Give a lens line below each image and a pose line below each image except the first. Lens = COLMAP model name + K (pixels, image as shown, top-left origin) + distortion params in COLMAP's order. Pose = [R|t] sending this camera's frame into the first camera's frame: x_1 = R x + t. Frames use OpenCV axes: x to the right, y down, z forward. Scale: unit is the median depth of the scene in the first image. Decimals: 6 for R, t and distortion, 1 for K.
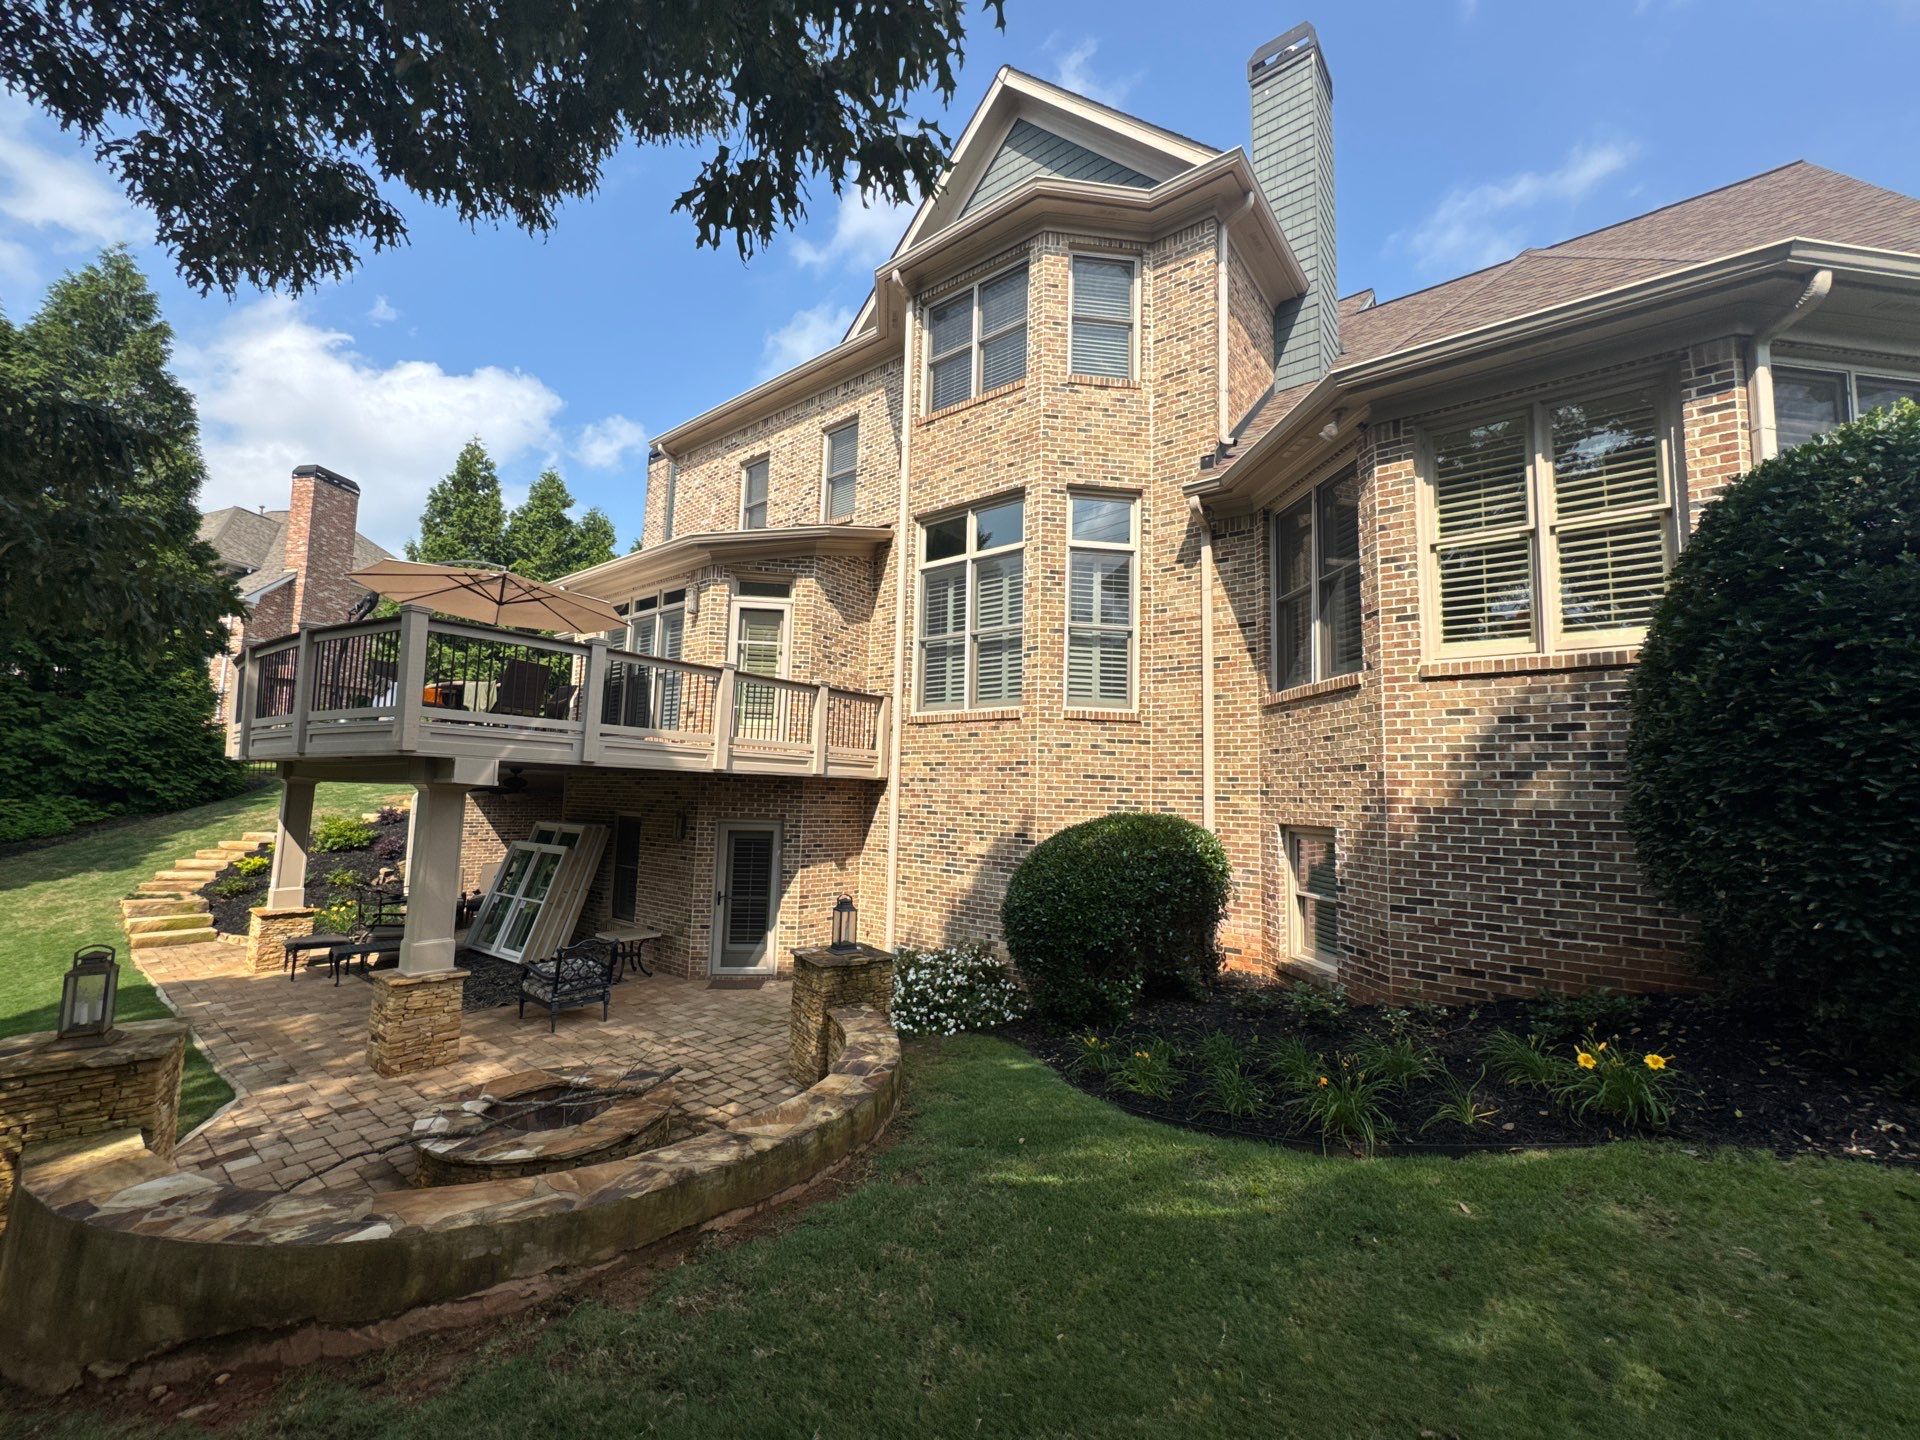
lens RADIAL K [[755.4, 0, 954.1], [0, 755.4, 723.3], [0, 0, 1]] dist [-0.002992, 0.000324]
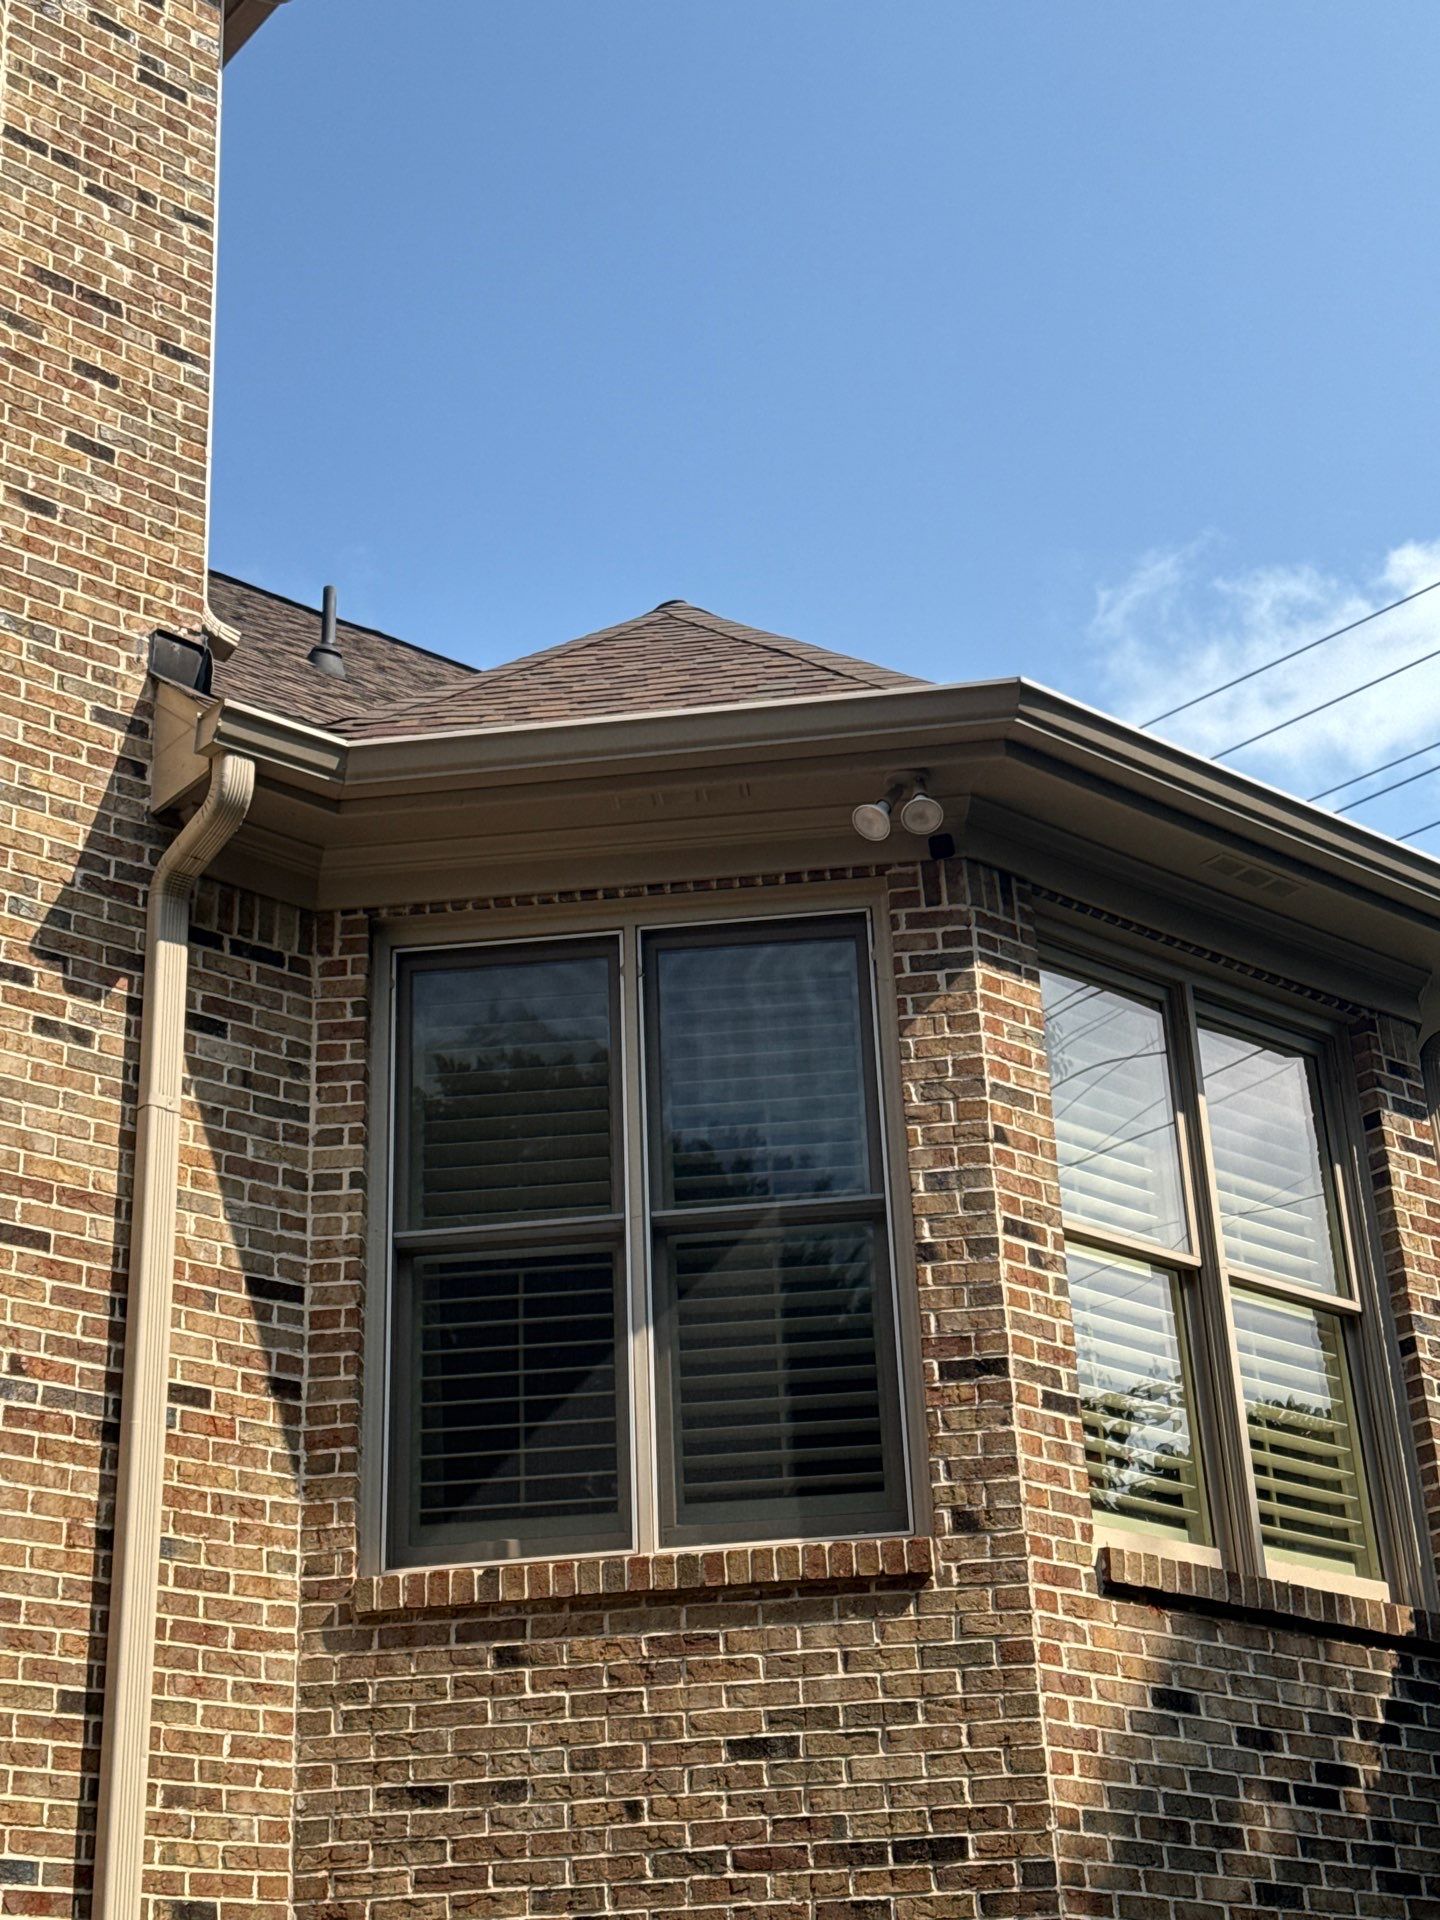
lens RADIAL K [[2853.5, 0, 720.0], [0, 2853.5, 960.0], [0, 0, 1]] dist [0.227260, -0.575653]
pose [[0.205406, 0.394779, 0.895521, -0.557164], [-0.048548, 0.918016, -0.393560, 0.160590], [-0.977472, 0.037364, 0.207732, 0.685062]]
